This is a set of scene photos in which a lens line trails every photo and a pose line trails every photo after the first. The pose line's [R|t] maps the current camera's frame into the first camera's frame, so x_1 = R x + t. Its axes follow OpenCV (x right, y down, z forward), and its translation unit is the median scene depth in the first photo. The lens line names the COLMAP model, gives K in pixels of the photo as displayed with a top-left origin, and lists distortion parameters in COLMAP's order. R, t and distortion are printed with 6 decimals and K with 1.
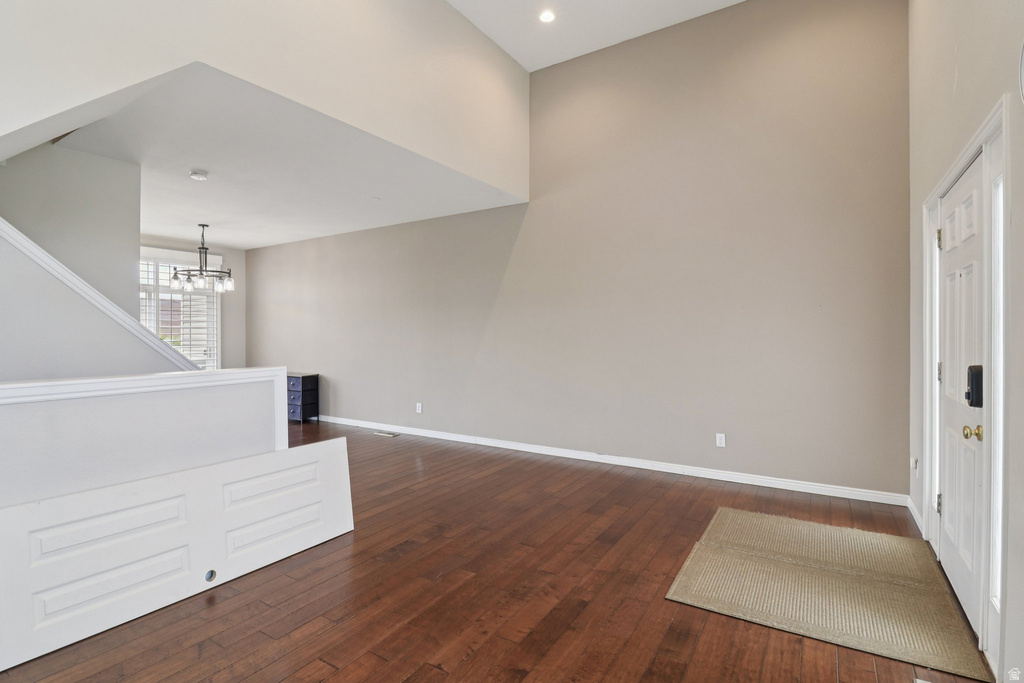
lens RADIAL K [[484.2, 0, 509.8], [0, 484.2, 334.2], [0, 0, 1]] dist [0.001694, -0.014092]
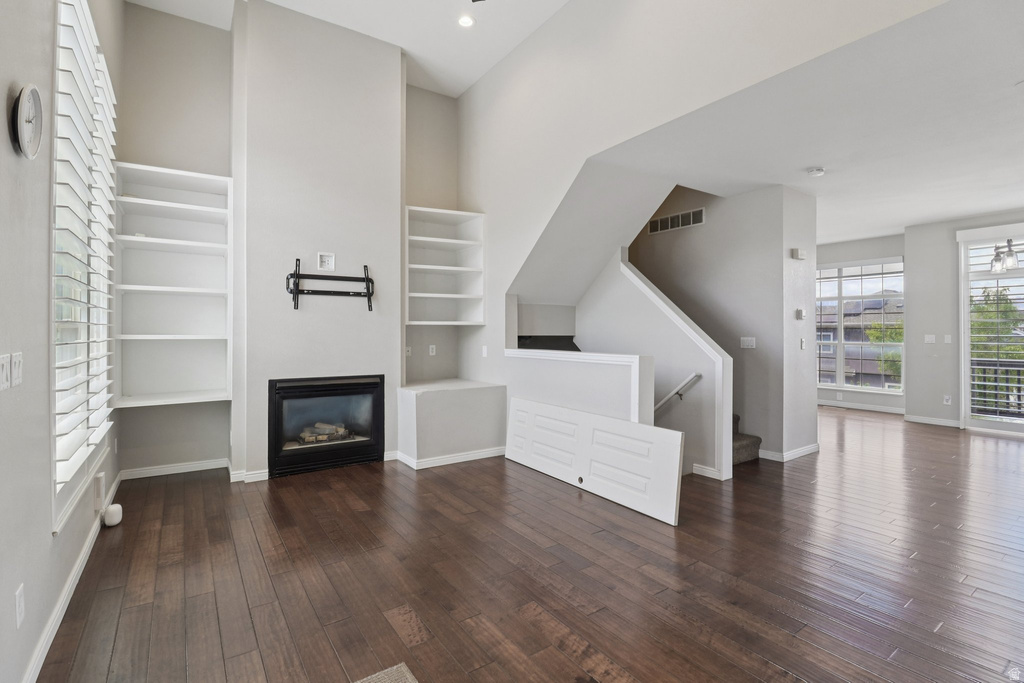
lens RADIAL K [[478.6, 0, 510.2], [0, 478.6, 329.7], [0, 0, 1]] dist [-0.001186, -0.011705]
pose [[-0.387829, 0.002871, -0.921727, 0.801865], [0.002162, 0.999995, 0.002205, -0.001814], [0.921729, -0.001138, -0.387834, 1.207261]]
